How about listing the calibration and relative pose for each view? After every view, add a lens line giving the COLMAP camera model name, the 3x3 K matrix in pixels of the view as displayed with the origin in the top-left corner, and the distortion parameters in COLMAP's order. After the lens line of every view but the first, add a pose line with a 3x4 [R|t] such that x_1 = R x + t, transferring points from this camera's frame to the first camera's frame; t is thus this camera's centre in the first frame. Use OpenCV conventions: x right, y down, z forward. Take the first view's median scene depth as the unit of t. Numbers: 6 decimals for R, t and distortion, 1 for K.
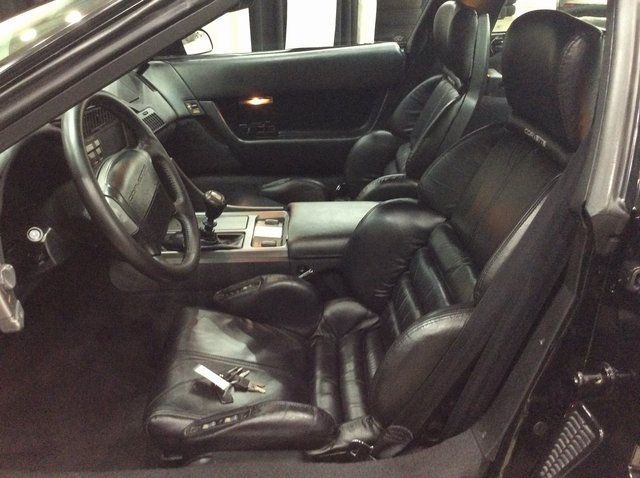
lens RADIAL K [[589.2, 0, 323.2], [0, 589.2, 238.6], [0, 0, 1]] dist [0.128234, -0.273298]
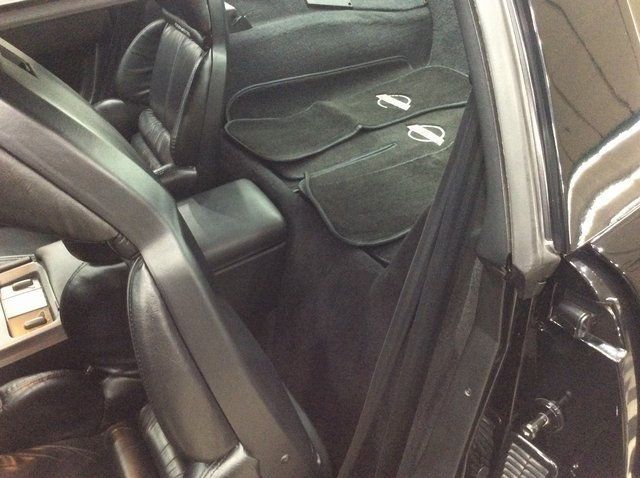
lens RADIAL K [[589.2, 0, 323.2], [0, 589.2, 238.6], [0, 0, 1]] dist [0.128234, -0.273298]
pose [[0.856281, -0.350325, 0.379548, -0.029130], [0.276598, 0.931595, 0.235846, -0.150343], [-0.436208, -0.096968, 0.894606, 0.180436]]
